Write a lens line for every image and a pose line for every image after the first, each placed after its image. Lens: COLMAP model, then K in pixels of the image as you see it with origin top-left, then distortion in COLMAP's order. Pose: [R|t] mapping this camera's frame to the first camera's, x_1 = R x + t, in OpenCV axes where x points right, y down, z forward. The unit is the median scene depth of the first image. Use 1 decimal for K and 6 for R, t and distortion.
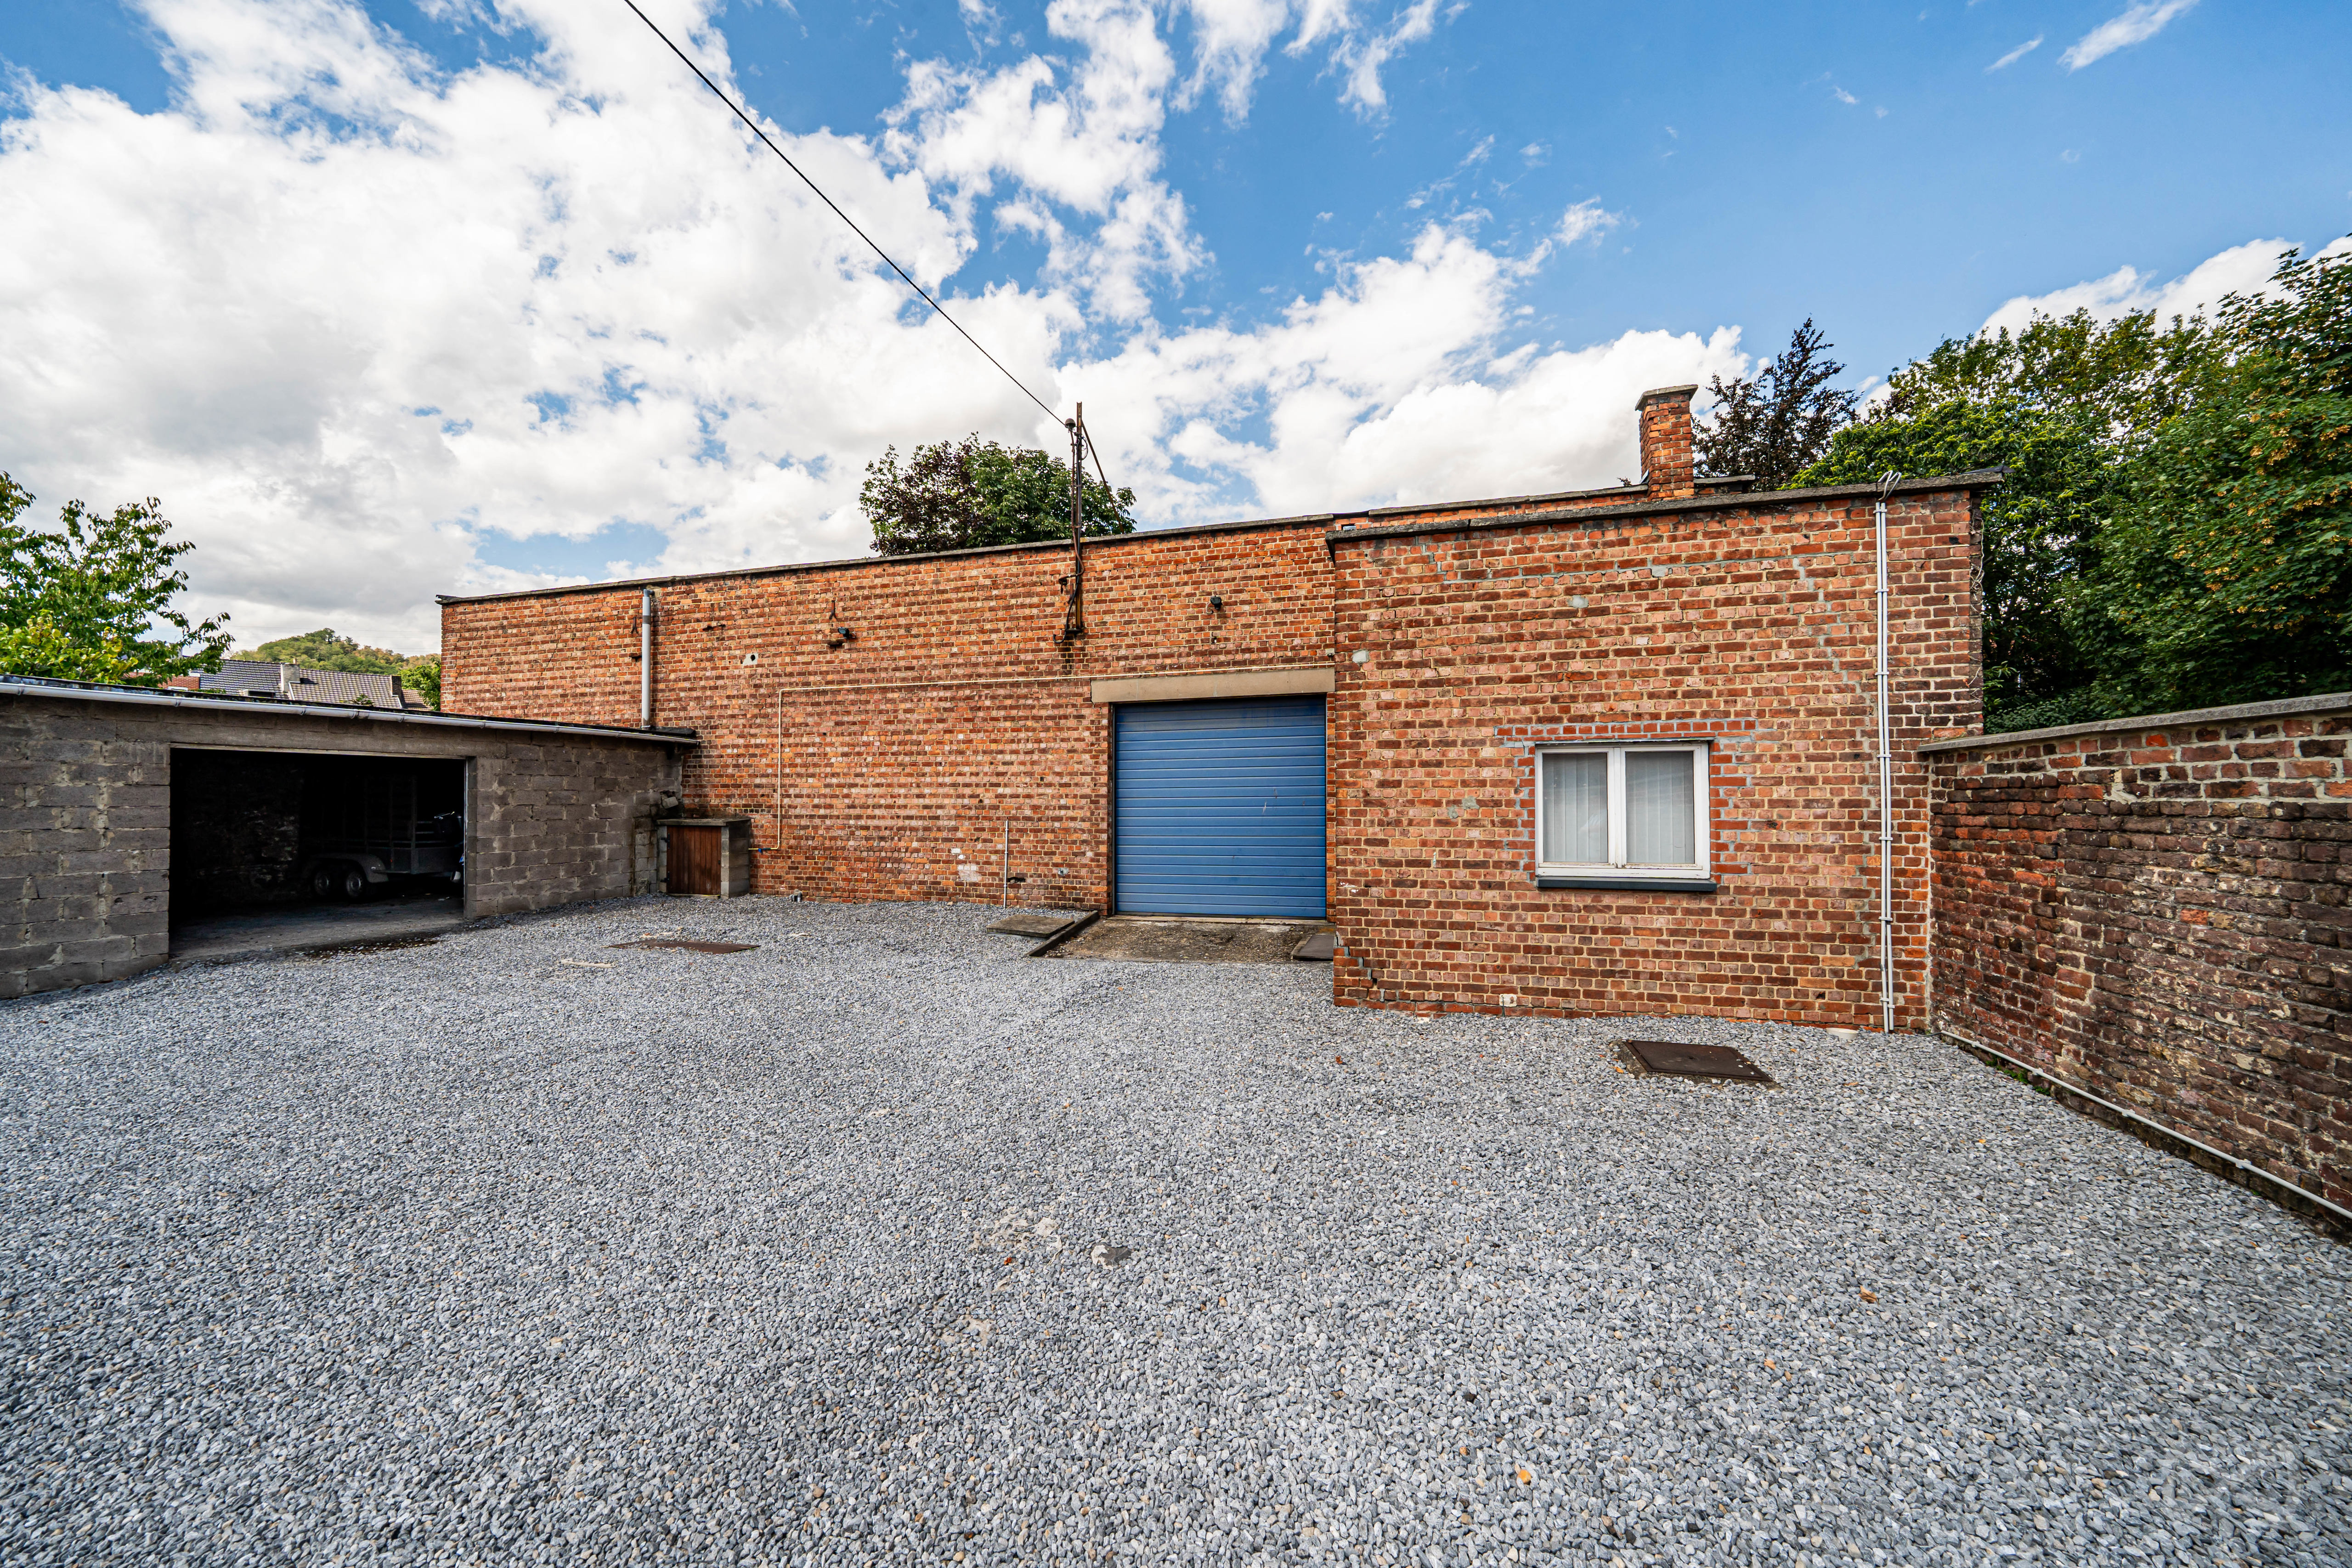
lens RADIAL K [[803.0, 0, 1184.0], [0, 803.0, 777.7], [0, 0, 1]] dist [-0.005169, 0.000621]
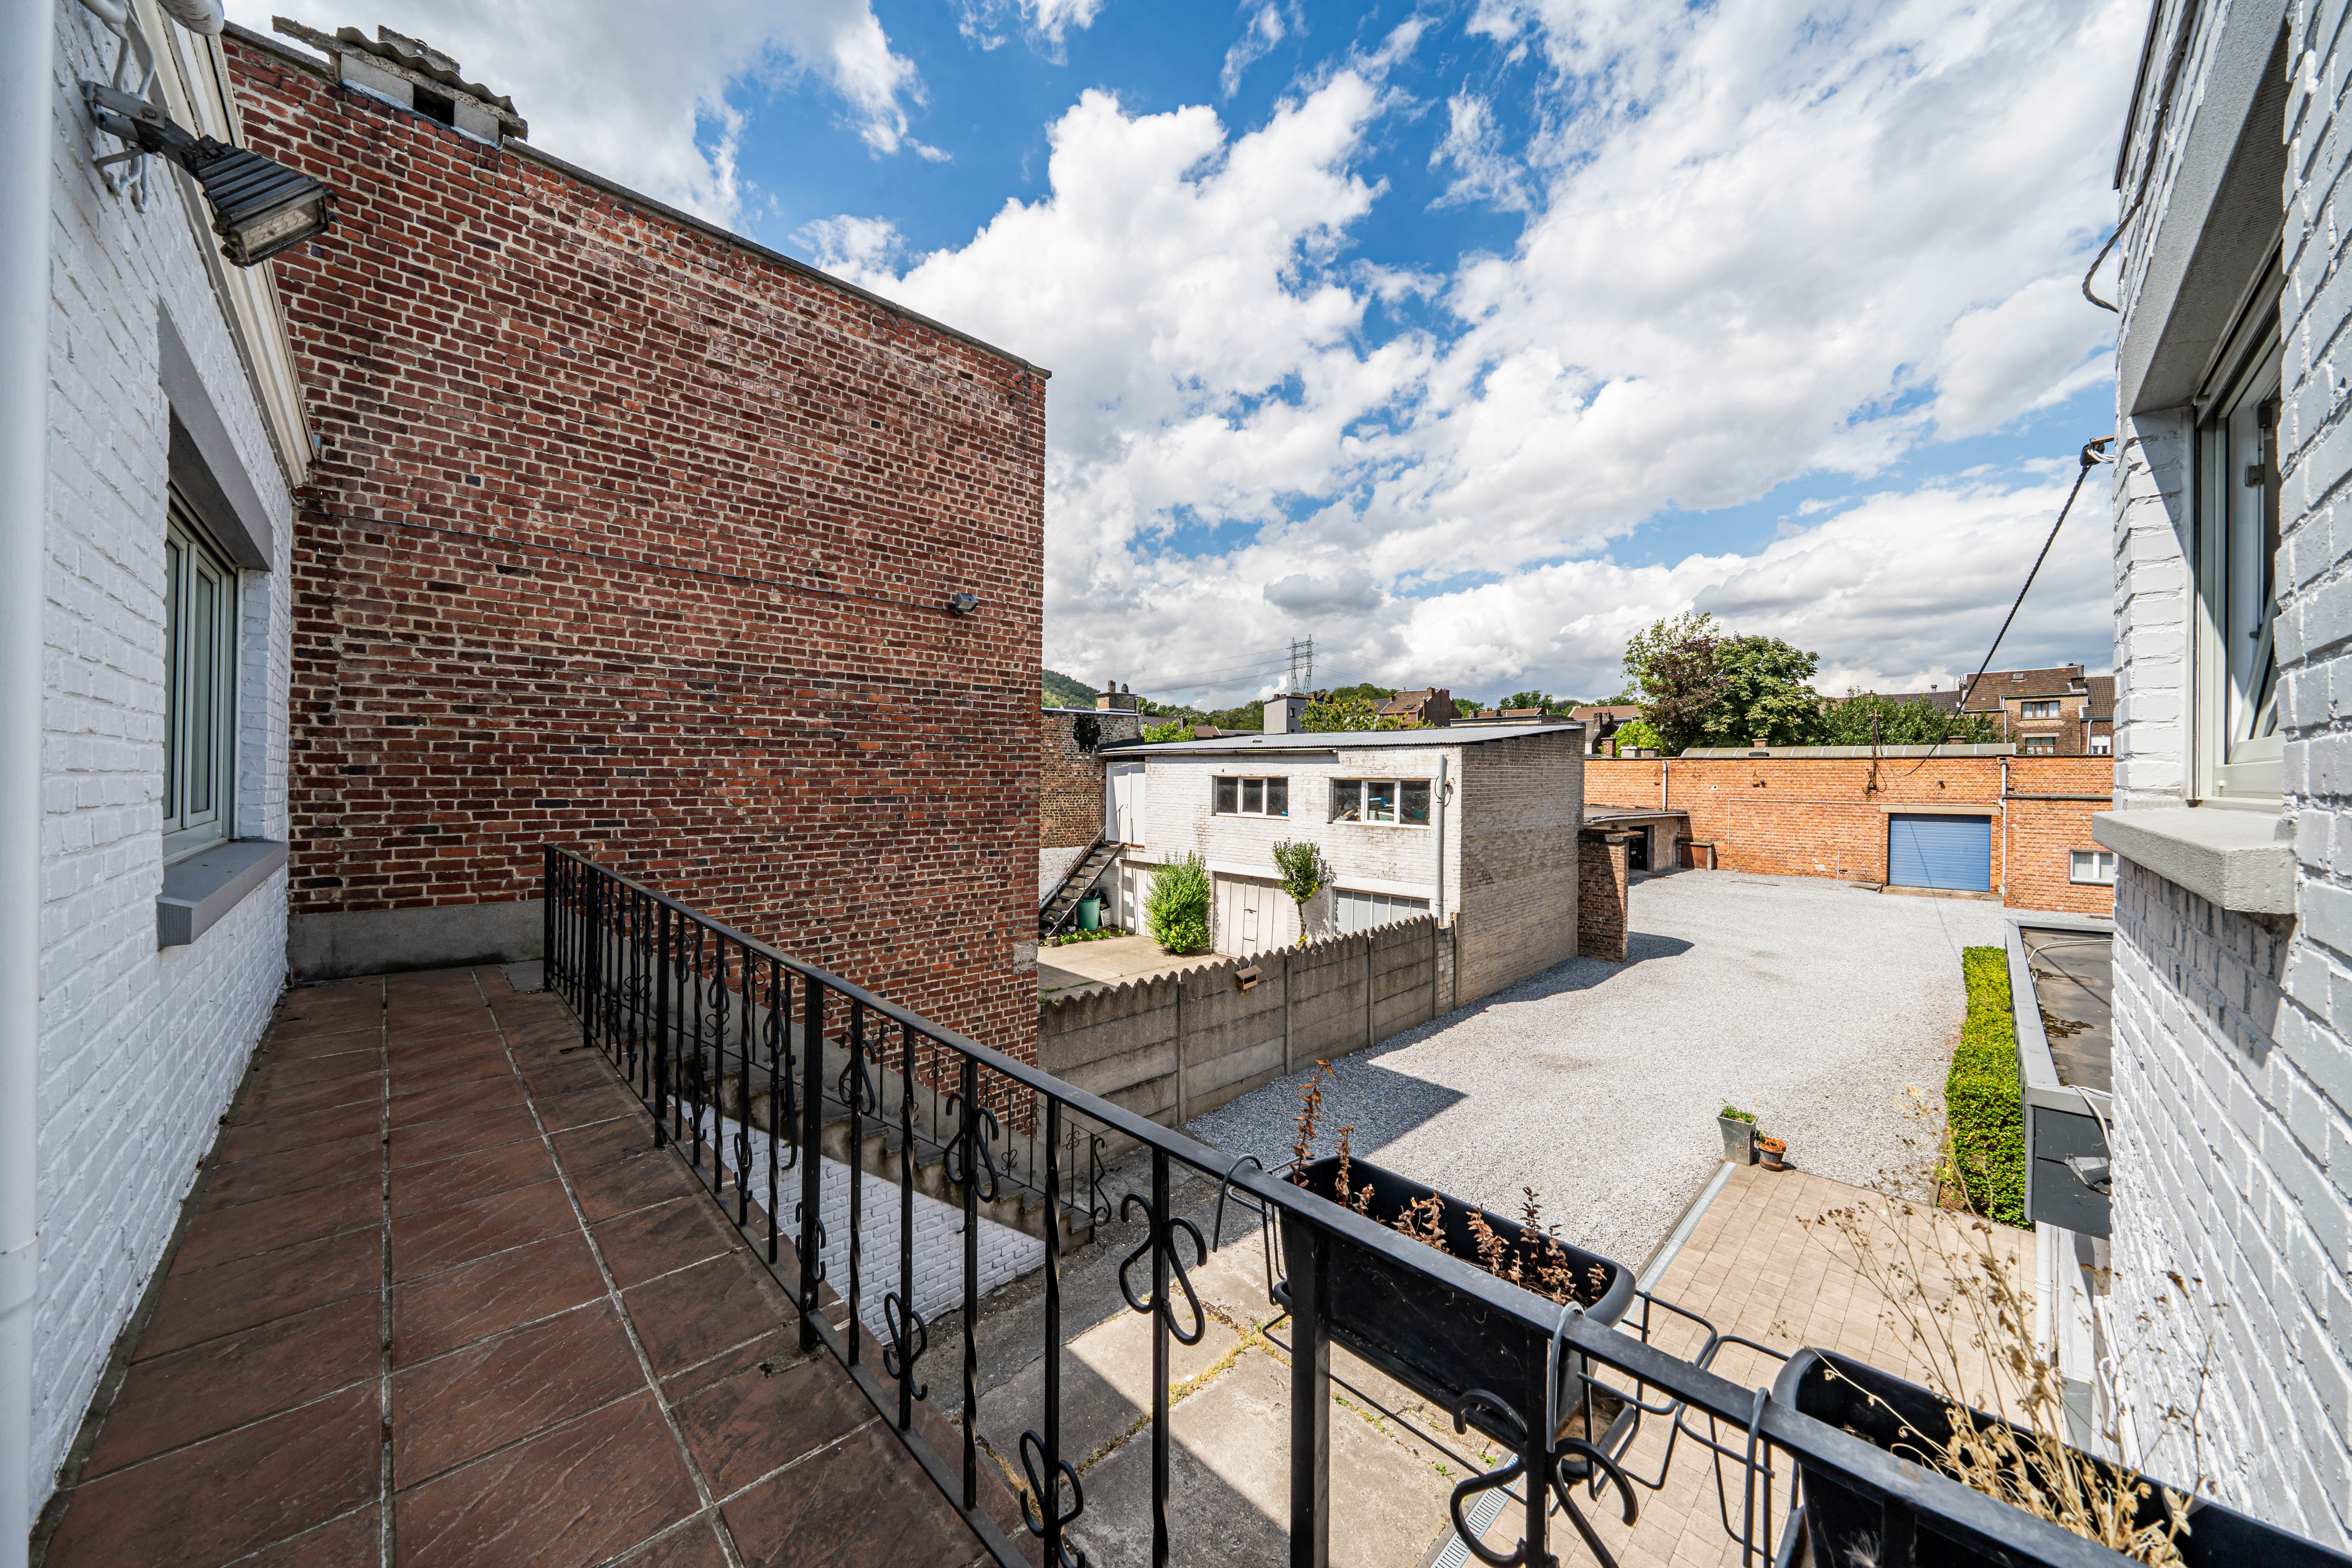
lens RADIAL K [[803.0, 0, 1181.1], [0, 803.0, 775.6], [0, 0, 1]] dist [-0.005169, 0.000621]
pose [[0.851615, 0.015097, -0.523950, -0.657663], [-0.009500, 0.999865, 0.013369, -0.209645], [0.524081, -0.006408, 0.851644, -2.443415]]
